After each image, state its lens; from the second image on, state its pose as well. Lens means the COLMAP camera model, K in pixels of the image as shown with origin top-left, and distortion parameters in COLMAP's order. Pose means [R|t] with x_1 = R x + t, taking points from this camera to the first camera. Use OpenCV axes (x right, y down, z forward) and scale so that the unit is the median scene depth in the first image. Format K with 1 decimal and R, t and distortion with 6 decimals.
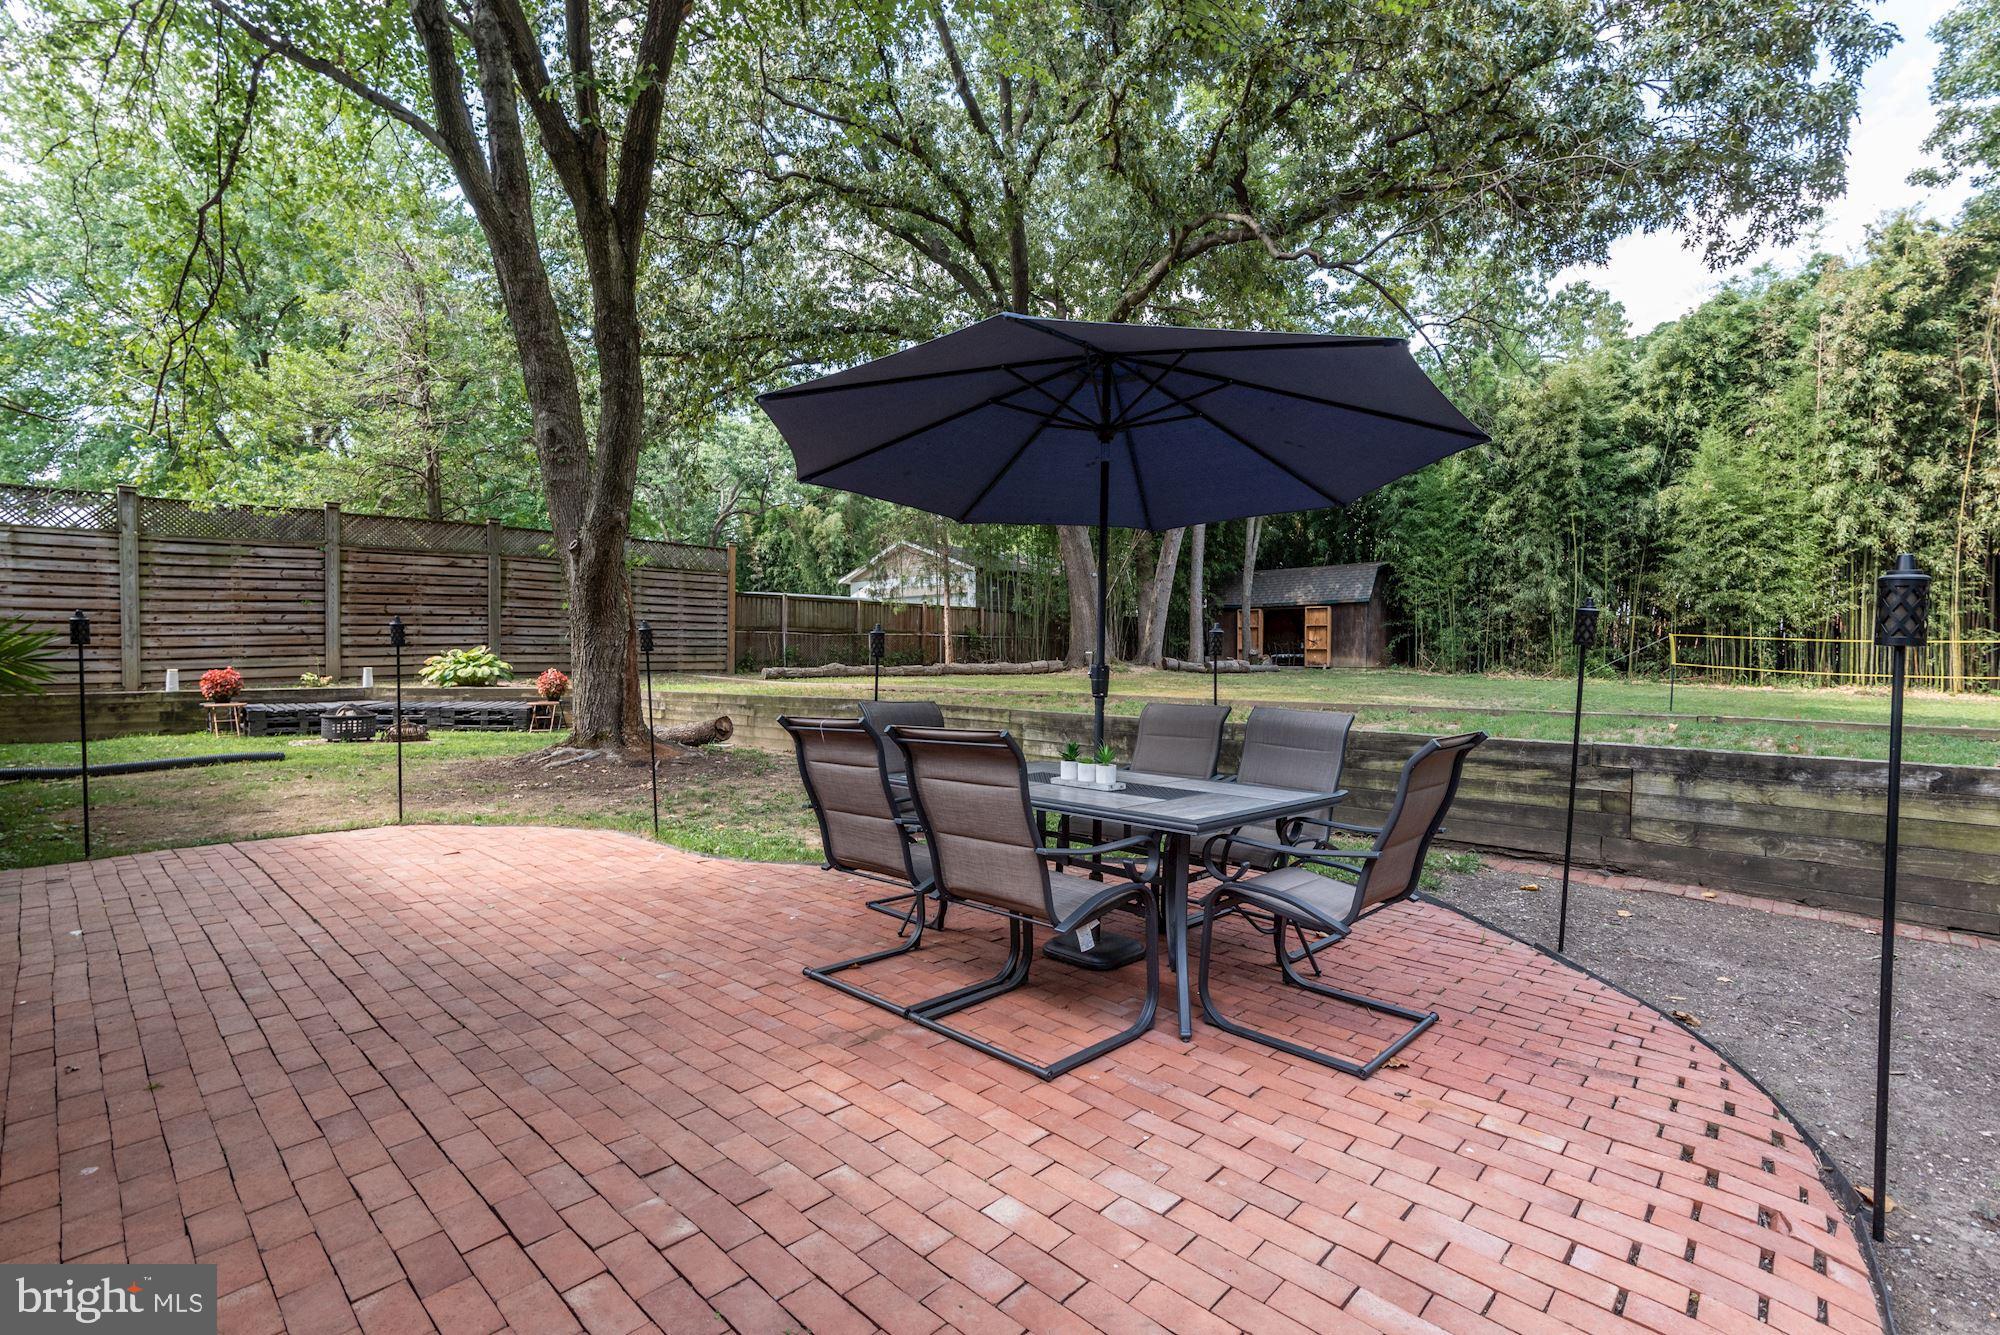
lens RADIAL K [[933.1, 0, 1004.5], [0, 933.1, 677.4], [0, 0, 1]] dist [-0.001880, -0.000439]
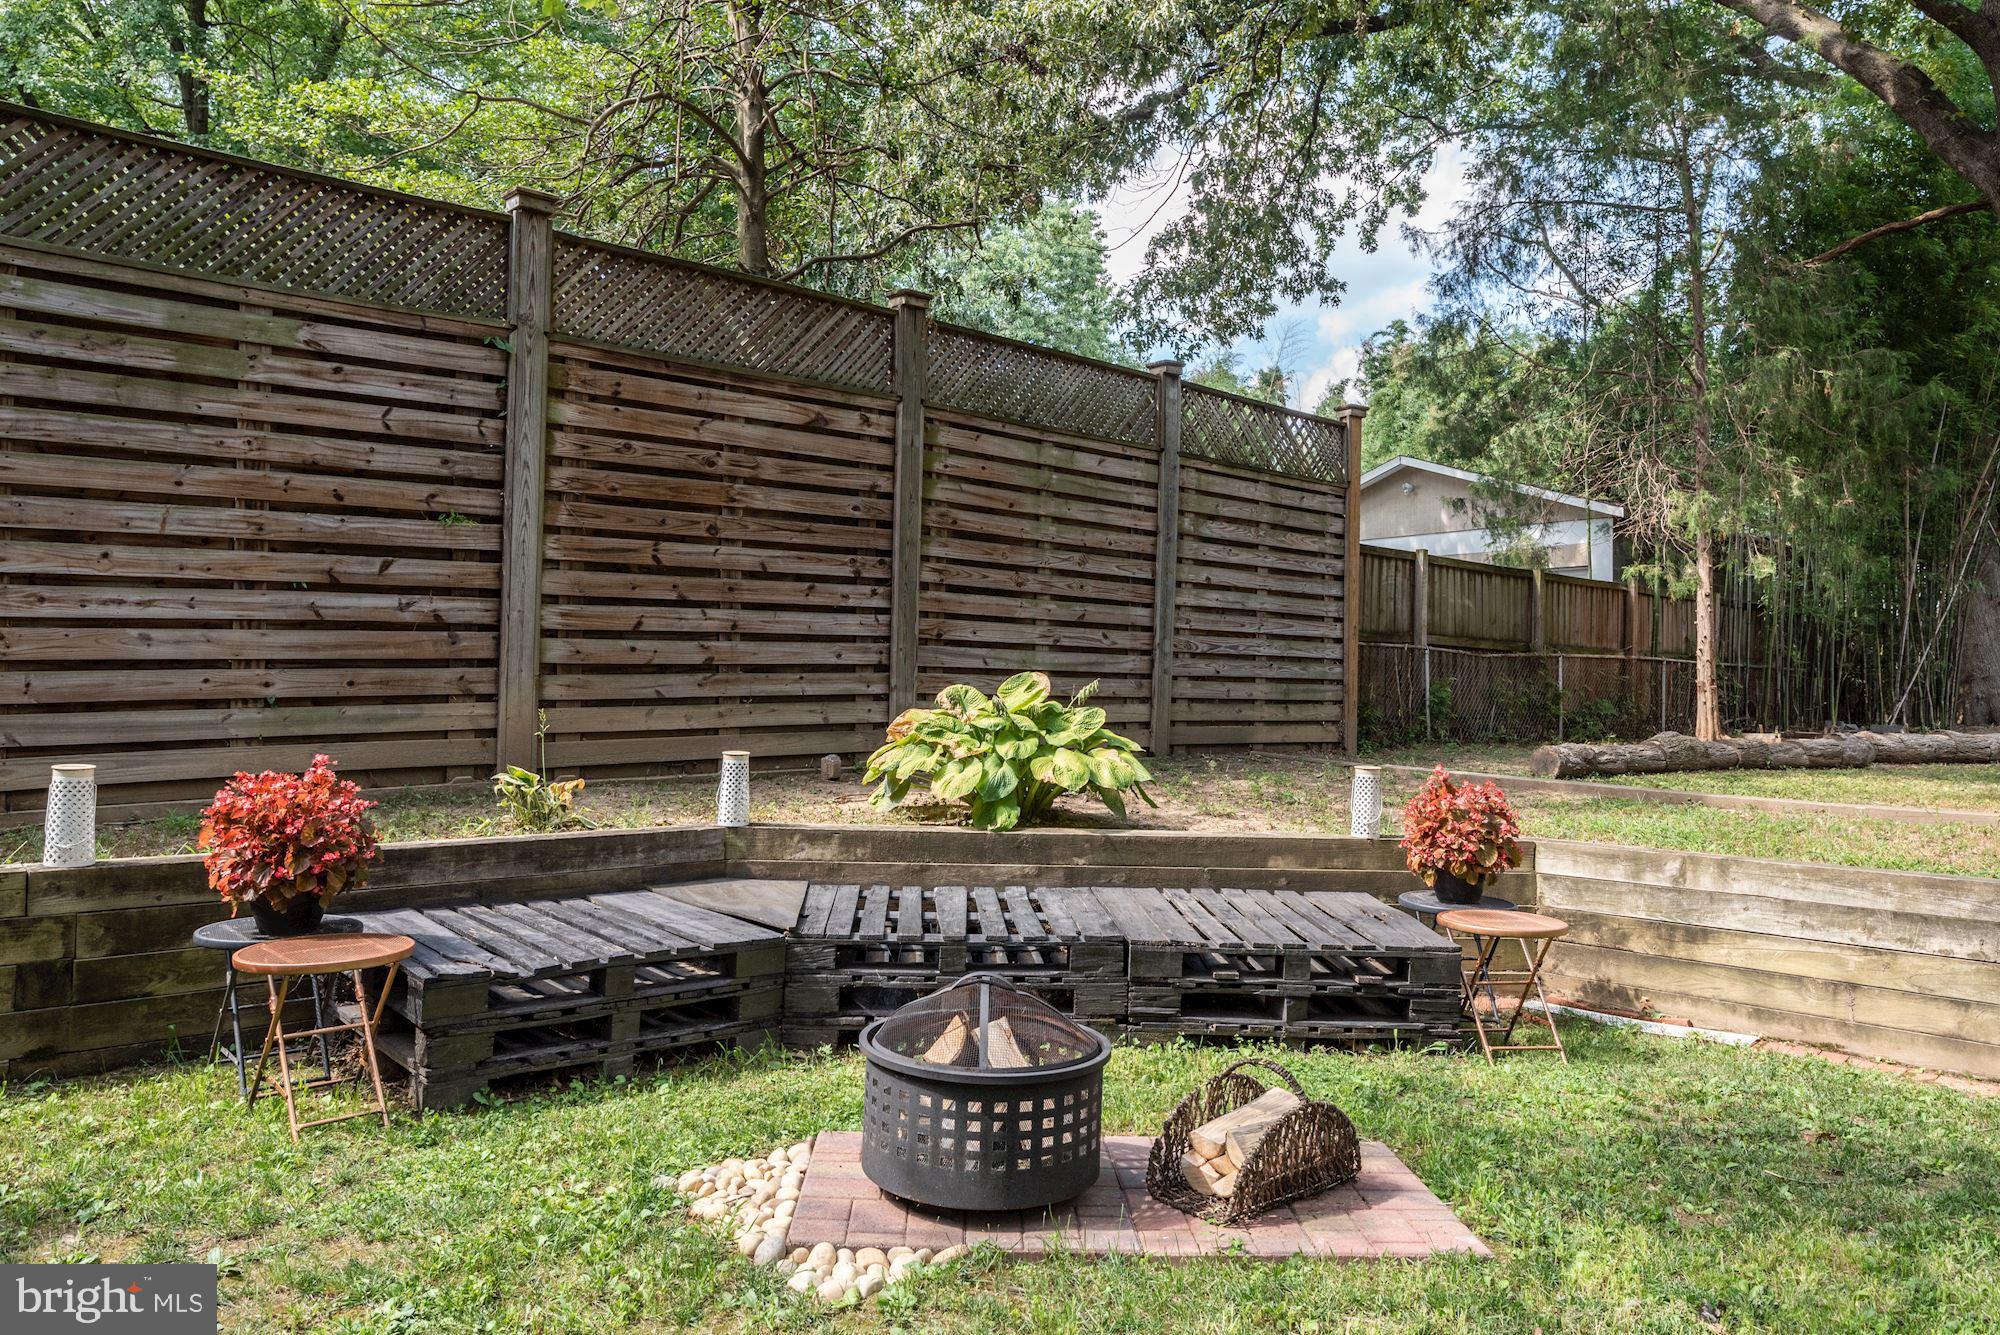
lens RADIAL K [[1446.9, 0, 997.6], [0, 1446.9, 664.0], [0, 0, 1]] dist [0.029289, 0.000068]
pose [[0.995614, 0.014192, -0.092477, -0.519689], [-0.018033, 0.999003, -0.040838, -0.018400], [0.091805, 0.042326, 0.994877, 0.542702]]
